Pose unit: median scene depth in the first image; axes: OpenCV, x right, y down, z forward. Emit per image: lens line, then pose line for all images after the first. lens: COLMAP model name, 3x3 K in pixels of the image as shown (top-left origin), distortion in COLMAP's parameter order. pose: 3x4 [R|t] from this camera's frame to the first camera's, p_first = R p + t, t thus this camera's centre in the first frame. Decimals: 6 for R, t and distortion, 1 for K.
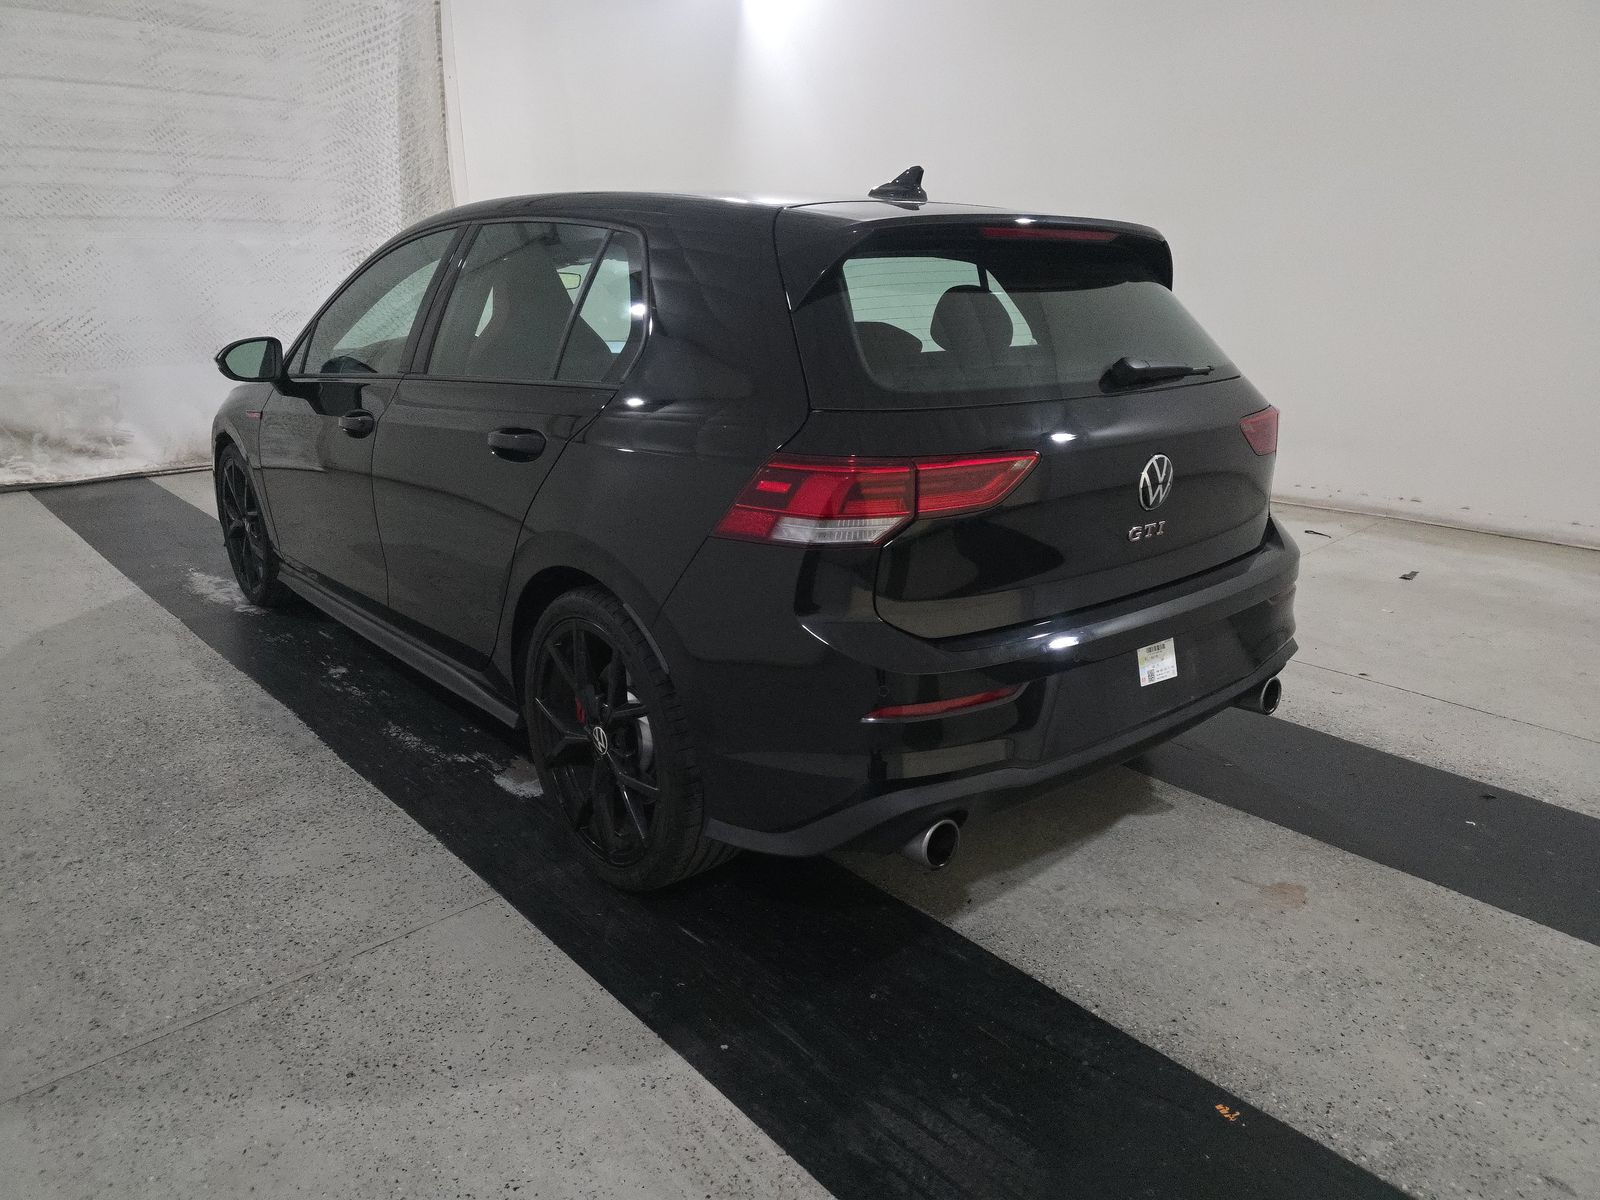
lens RADIAL K [[1069.9, 0, 775.6], [0, 1069.9, 604.1], [0, 0, 1]] dist [0.039228, -0.023066]
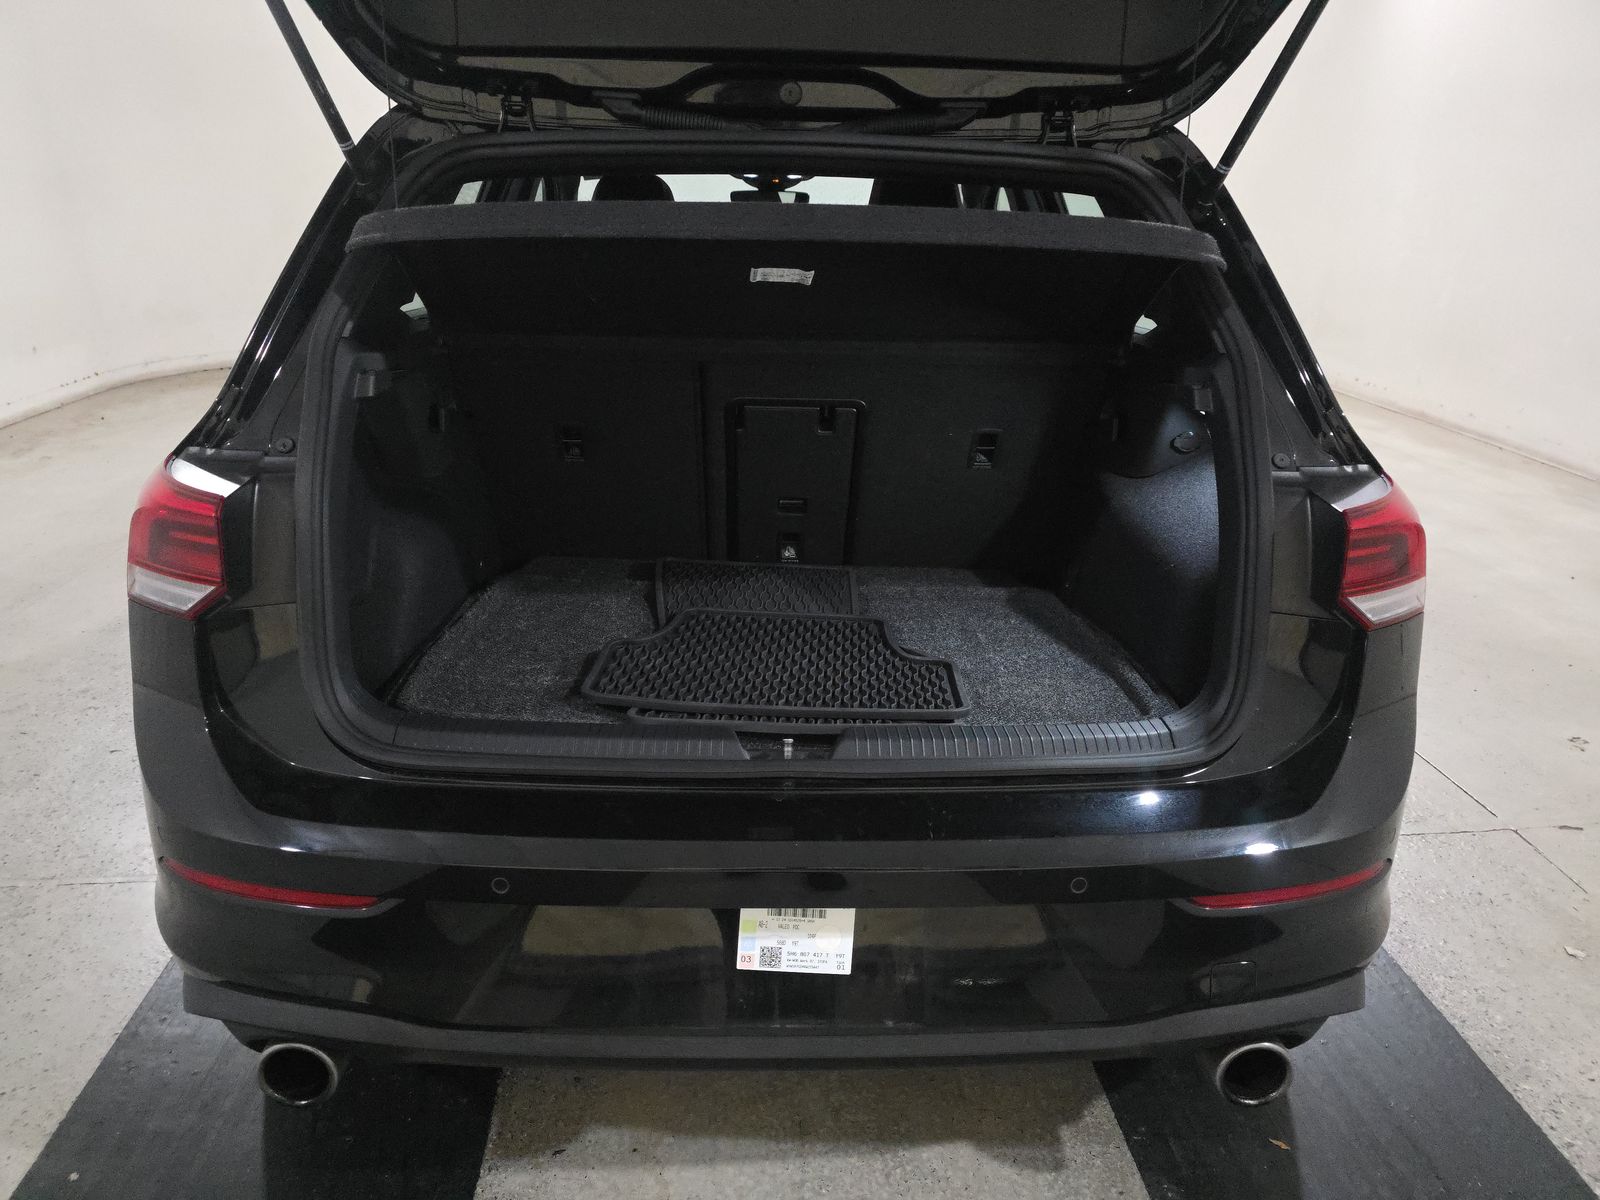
lens RADIAL K [[1069.9, 0, 775.6], [0, 1069.9, 604.1], [0, 0, 1]] dist [0.039228, -0.023066]
pose [[0.790058, 0.232827, -0.567098, 0.508927], [-0.191142, 0.972513, 0.132981, -0.150551], [0.582471, 0.003334, 0.812844, 0.449684]]
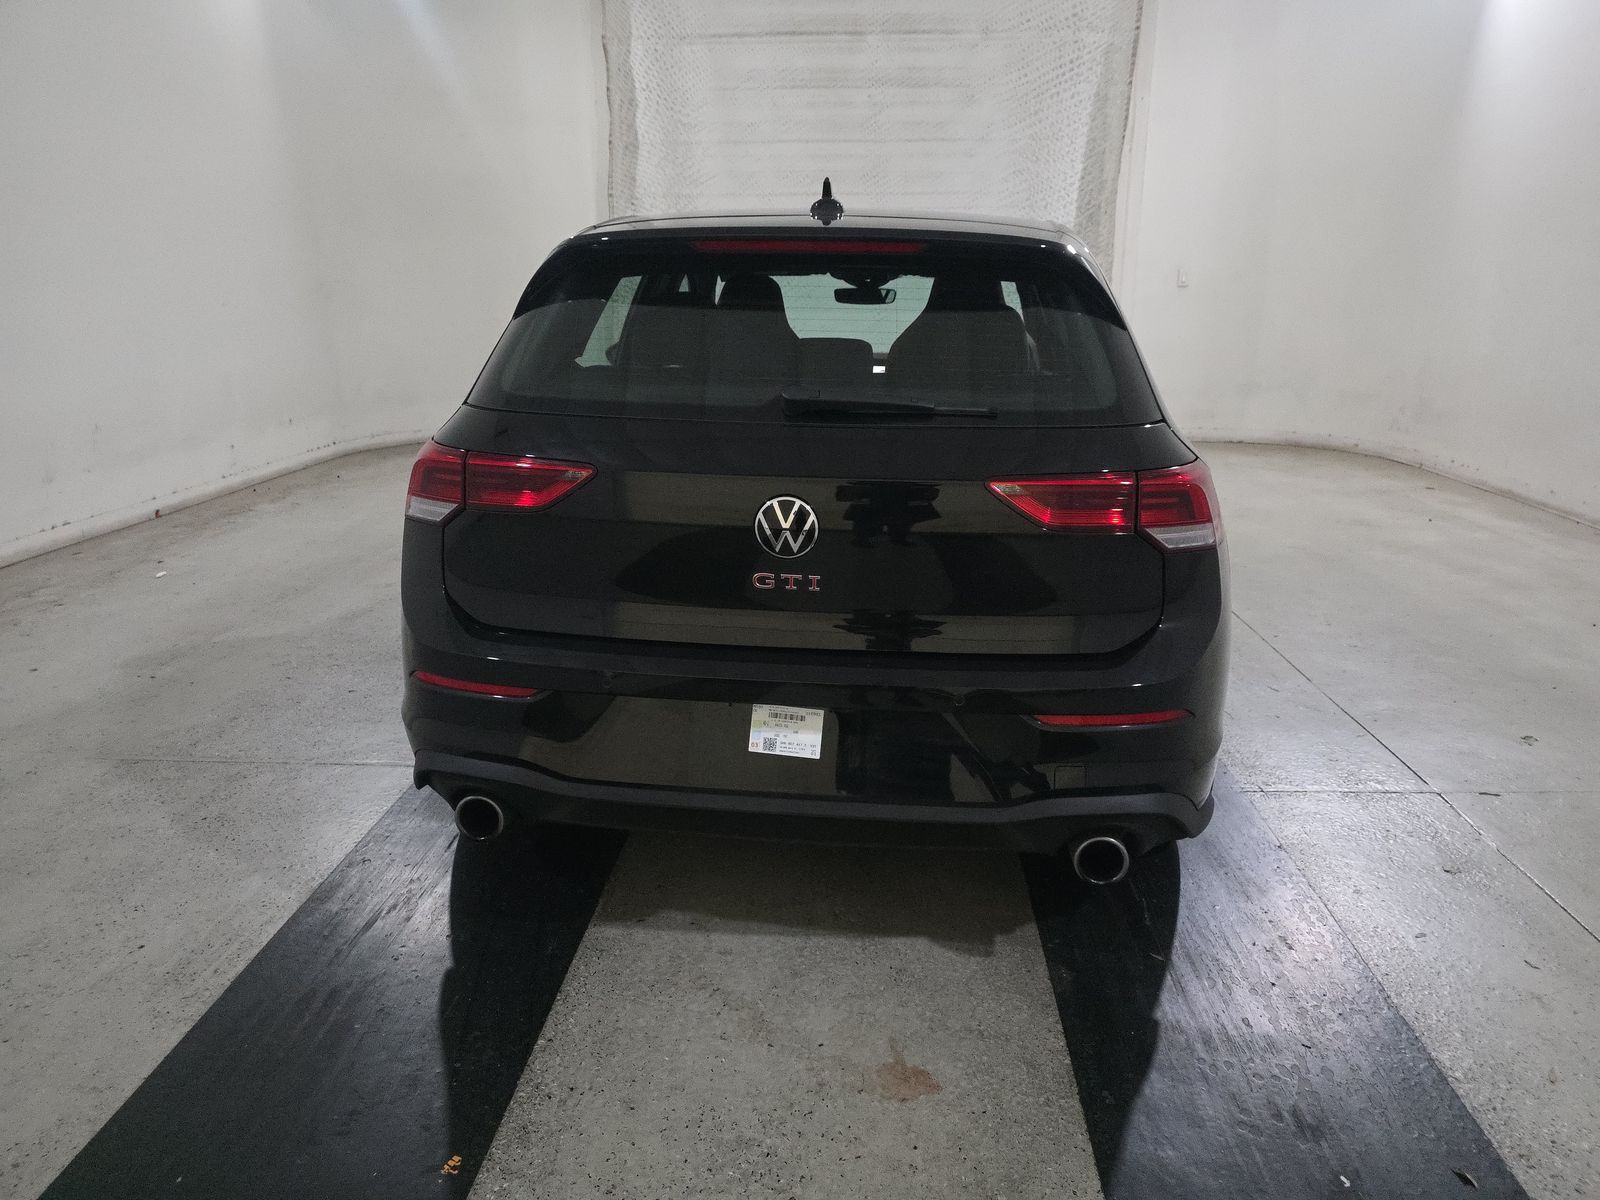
lens RADIAL K [[1066.2, 0, 796.0], [0, 1066.2, 578.9], [0, 0, 1]] dist [0.042162, -0.002805]
pose [[0.702696, 0.192538, -0.684943, 0.765252], [-0.216094, 0.974967, 0.052369, -0.094983], [0.677880, 0.111213, 0.726712, 0.297174]]
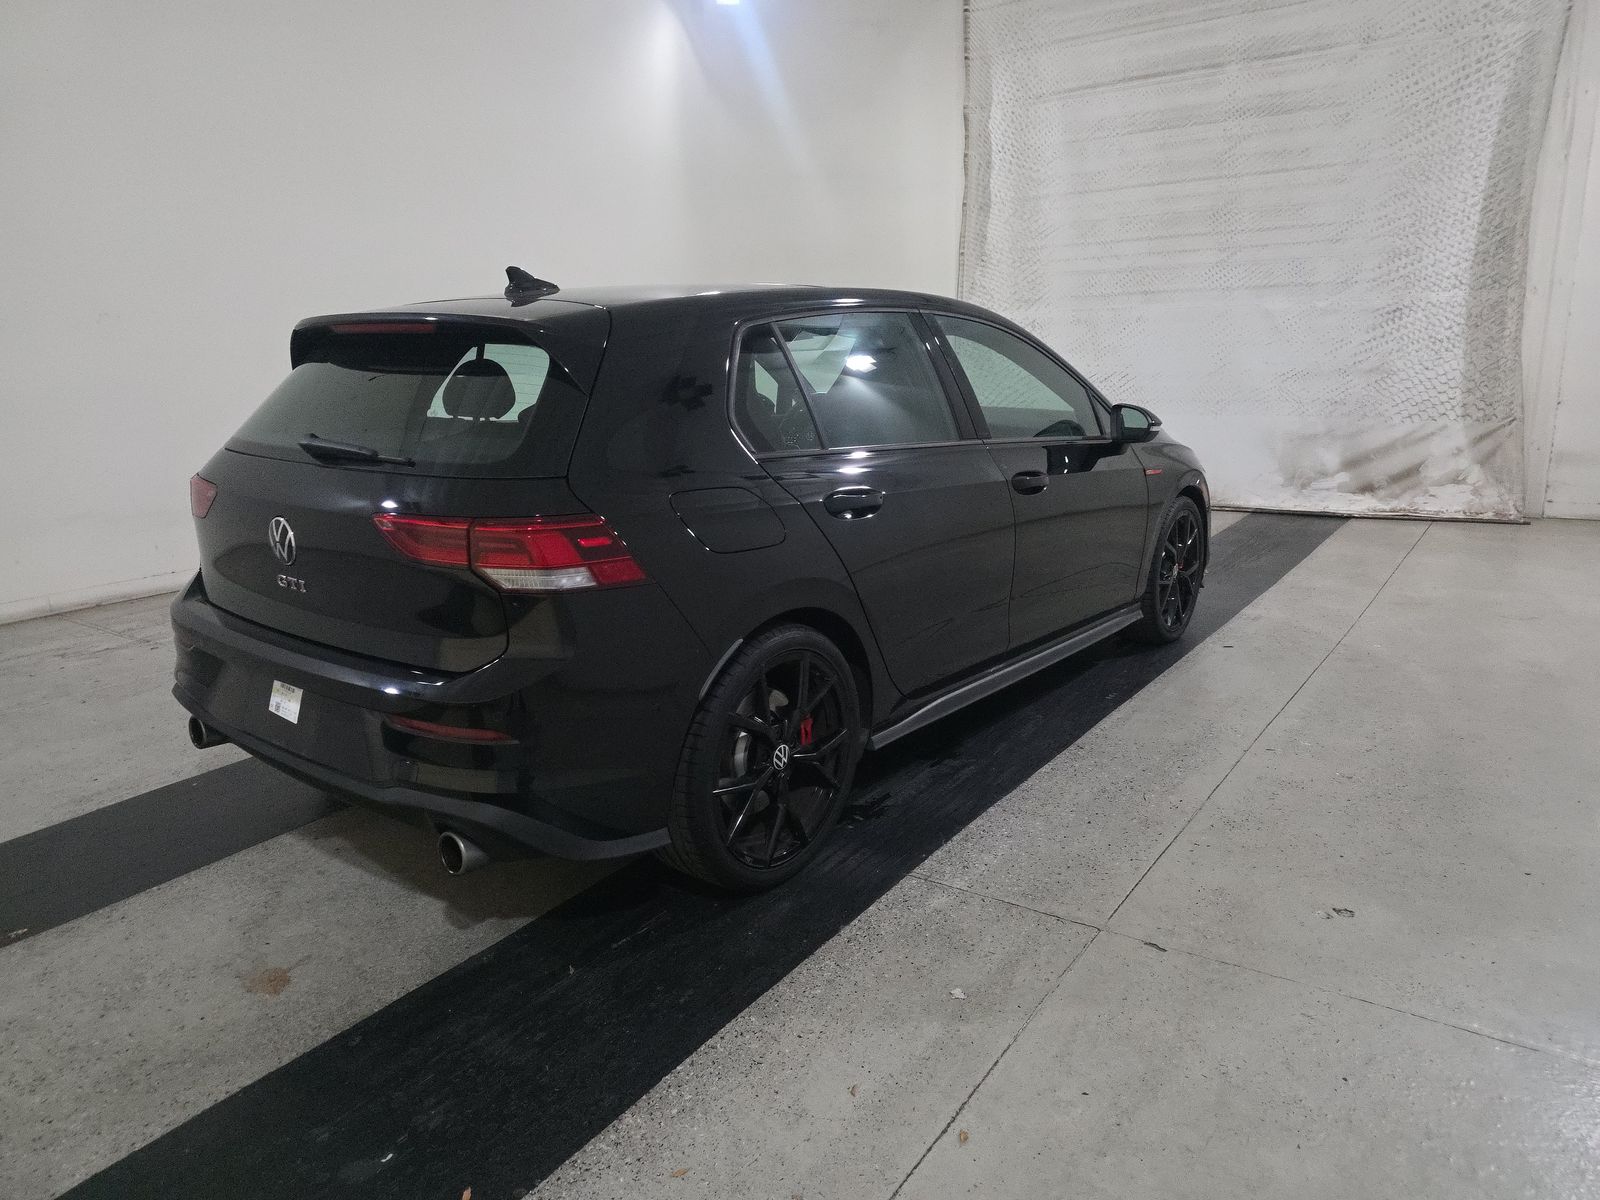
lens RADIAL K [[1051.3, 0, 796.2], [0, 1051.3, 588.2], [0, 0, 1]] dist [0.034702, -0.020605]
pose [[0.226662, 0.222573, -0.948201, 1.238114], [-0.270991, 0.949509, 0.158101, -0.311506], [0.935515, 0.221118, 0.275533, 0.961644]]
